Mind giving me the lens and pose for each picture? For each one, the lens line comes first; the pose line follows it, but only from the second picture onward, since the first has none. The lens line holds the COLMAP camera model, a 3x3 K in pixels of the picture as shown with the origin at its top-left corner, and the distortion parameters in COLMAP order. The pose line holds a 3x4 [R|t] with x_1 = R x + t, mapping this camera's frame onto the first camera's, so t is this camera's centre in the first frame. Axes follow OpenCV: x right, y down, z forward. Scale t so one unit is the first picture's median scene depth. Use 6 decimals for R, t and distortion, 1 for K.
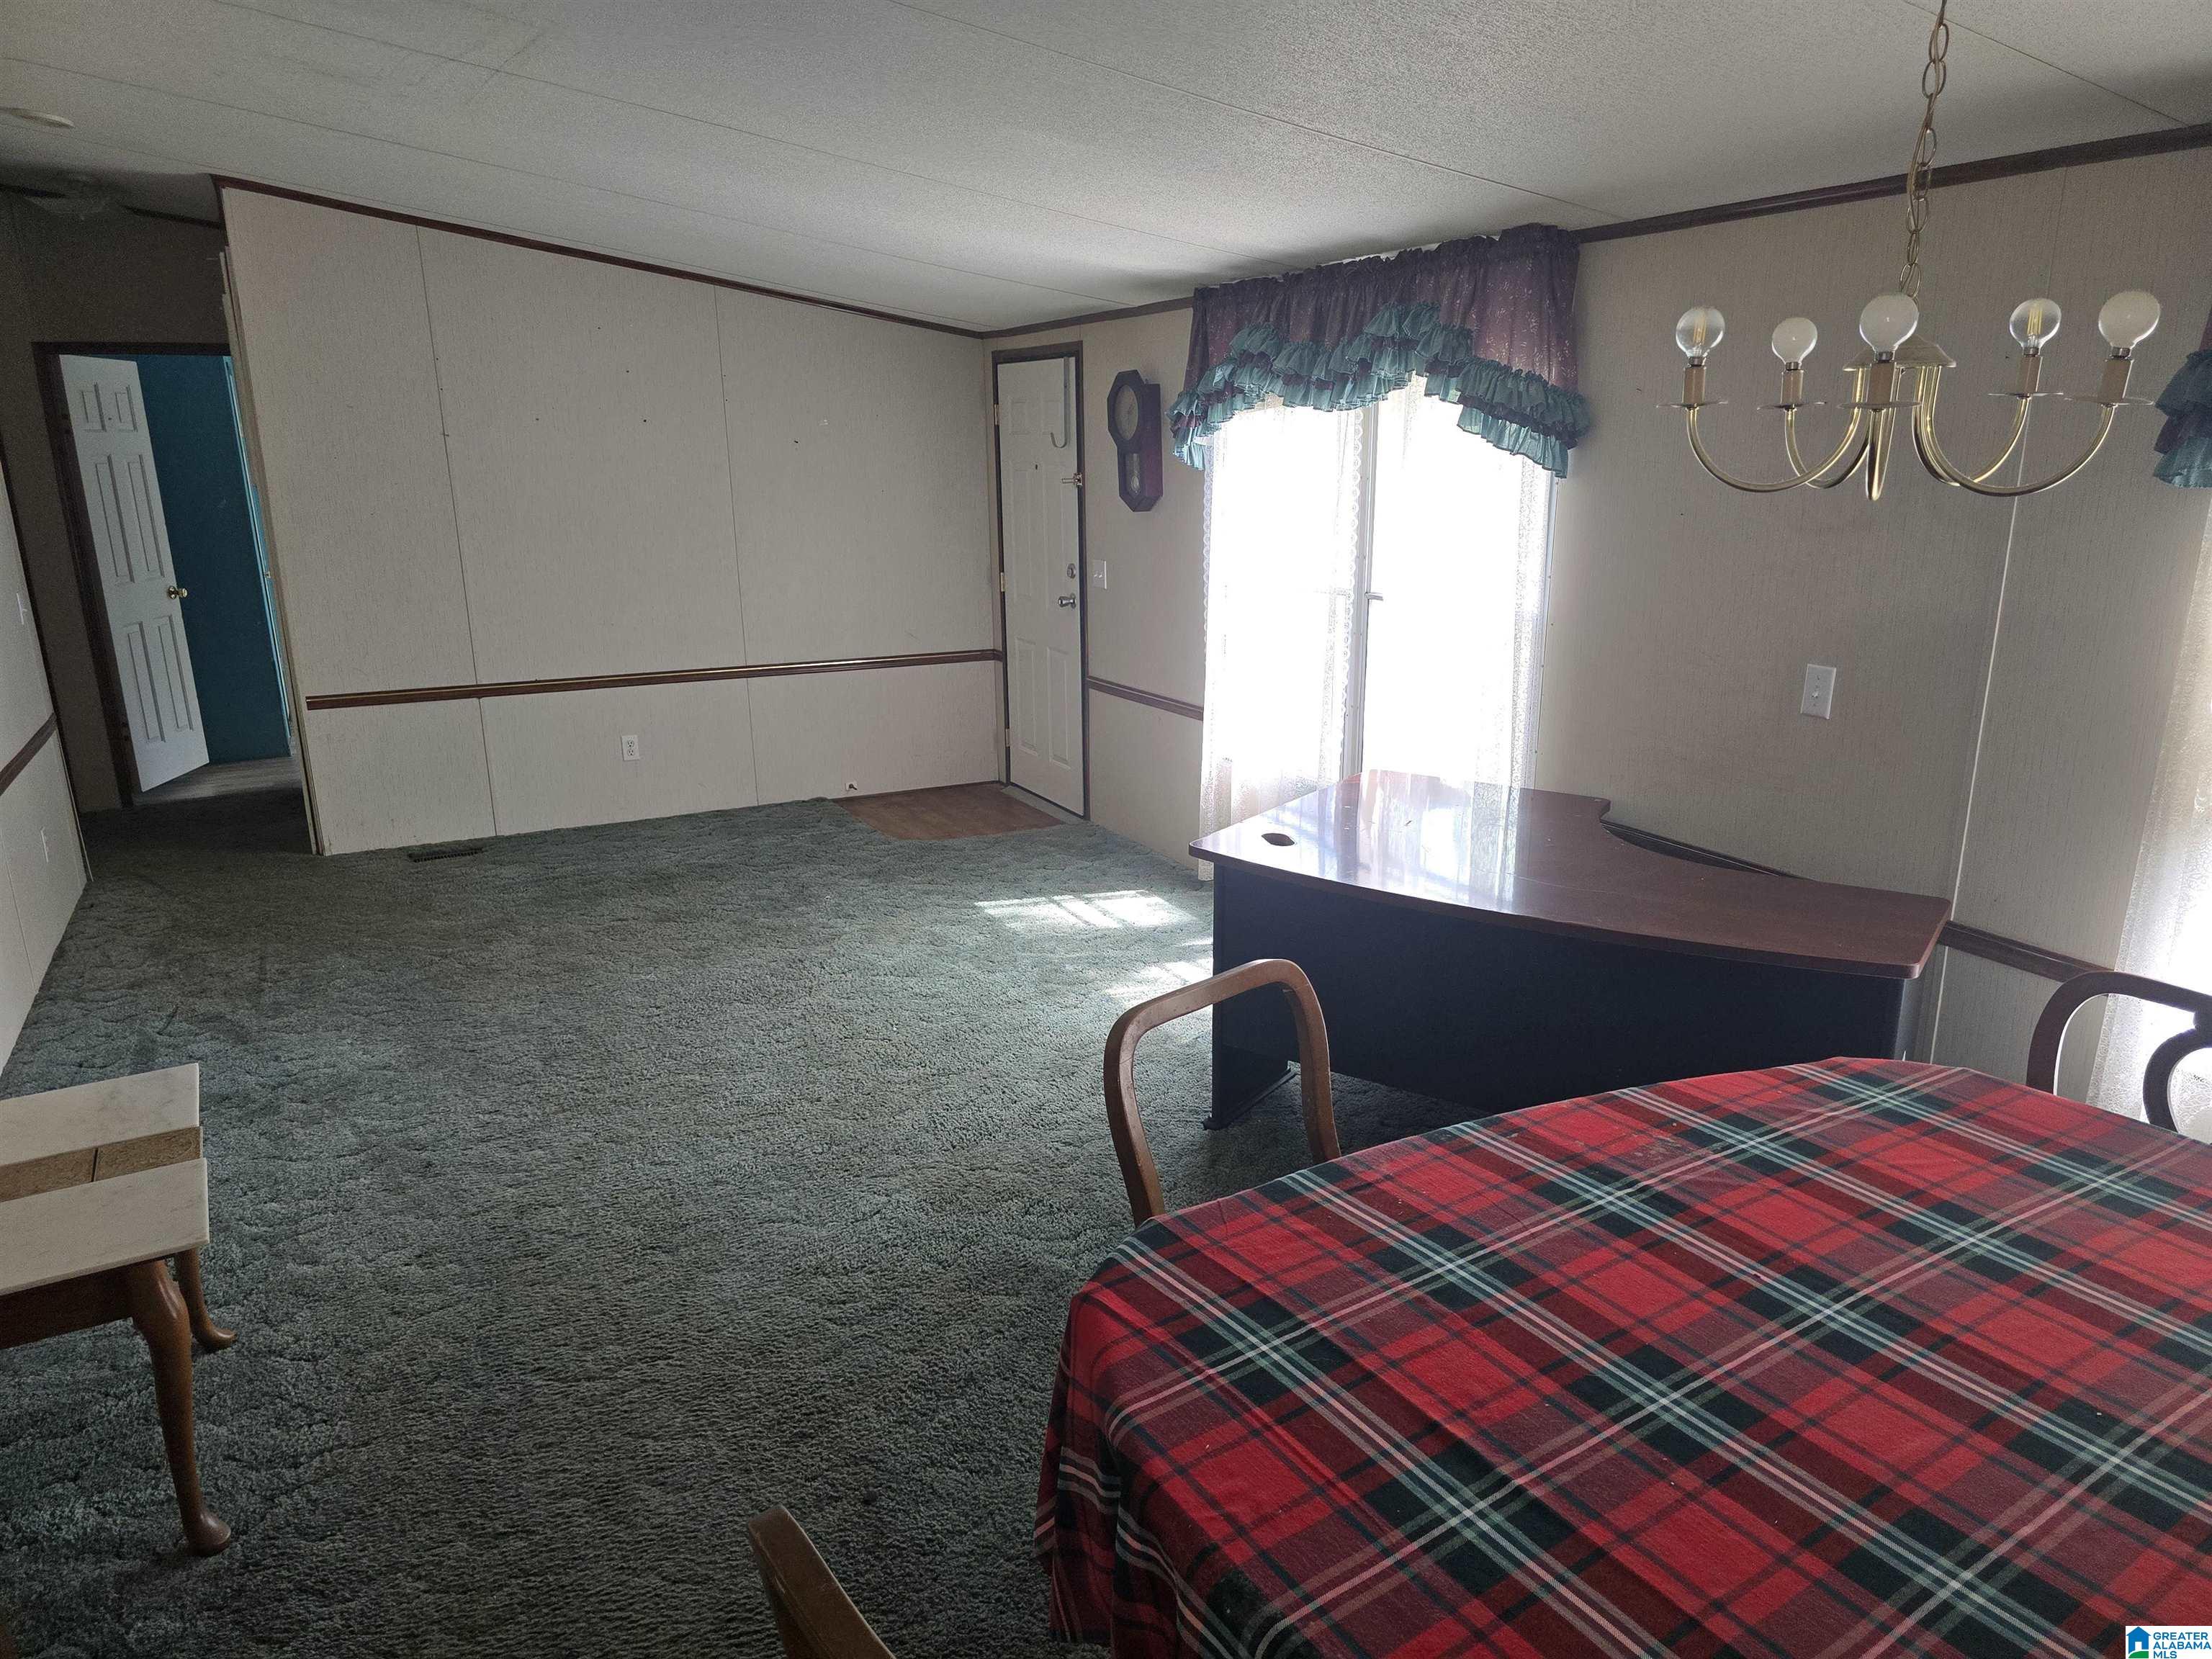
lens RADIAL K [[1517.2, 0, 1108.2], [0, 1517.2, 861.2], [0, 0, 1]] dist [0.071852, -0.080482]
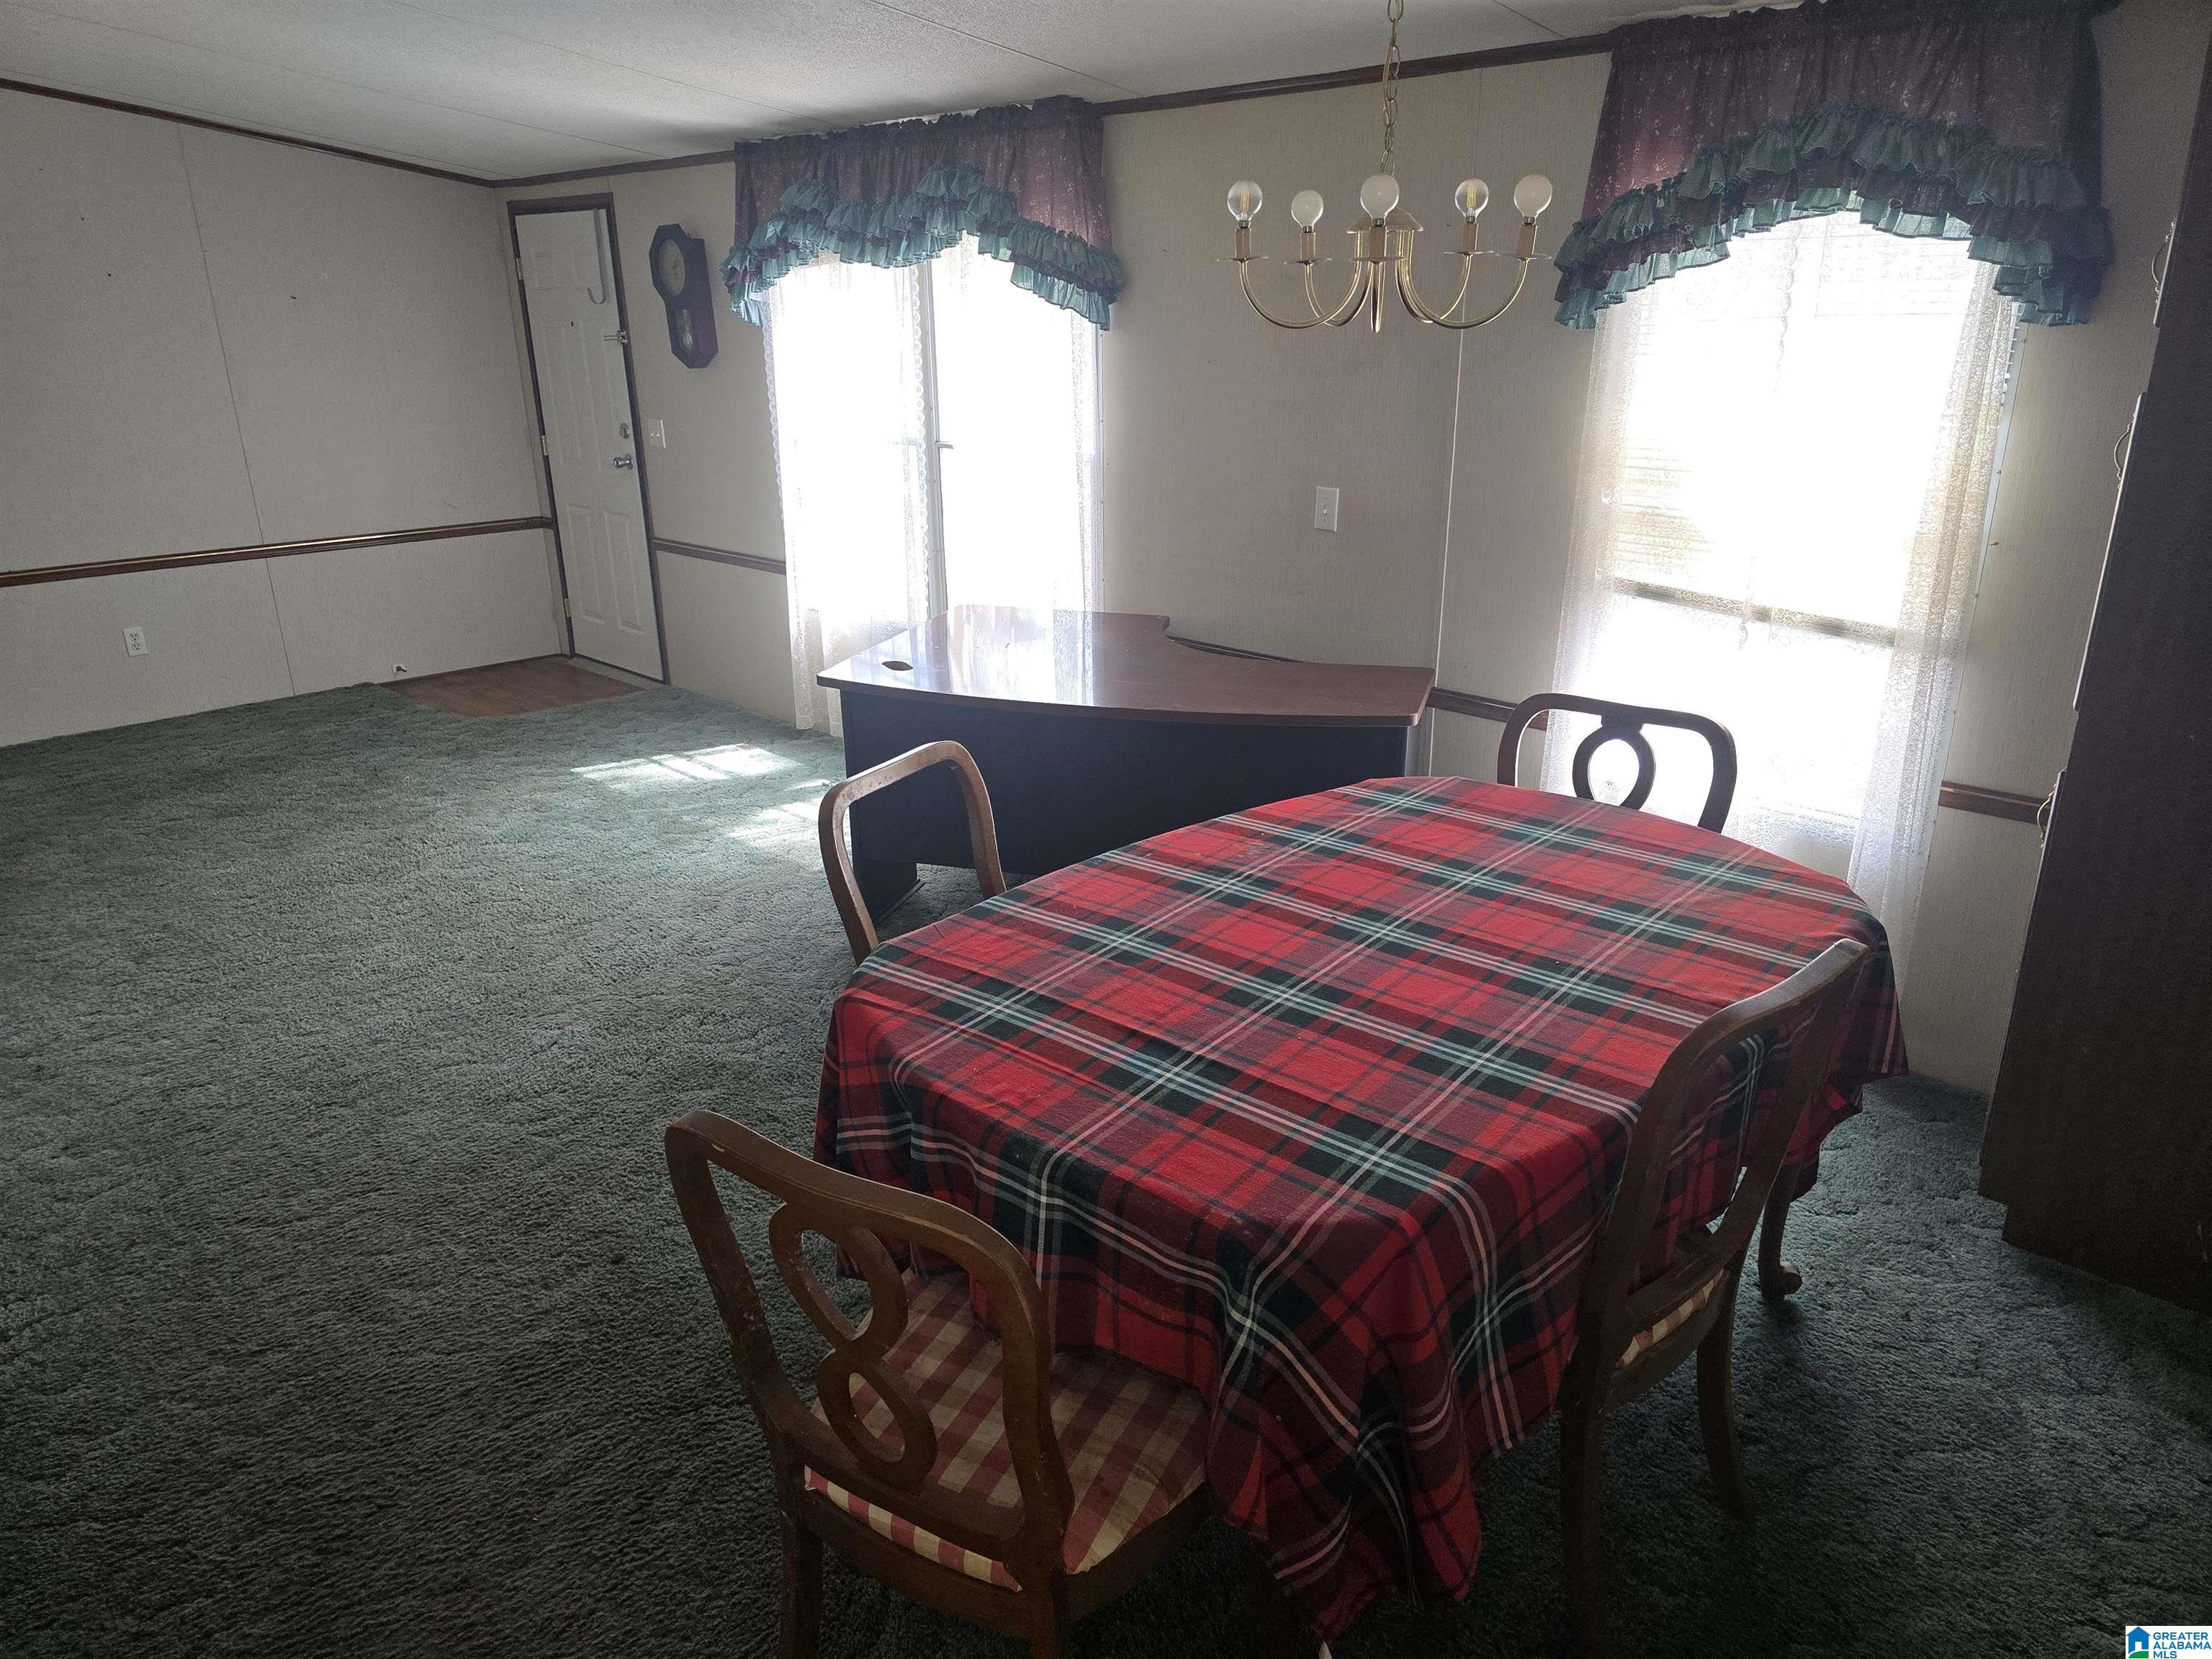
lens RADIAL K [[1486.9, 0, 1120.7], [0, 1486.9, 837.8], [0, 0, 1]] dist [0.063581, -0.057435]
pose [[0.951370, -0.106116, 0.289198, -0.066668], [0.084425, 0.992667, 0.086510, 0.034158], [-0.296257, -0.057887, 0.953352, -0.100095]]
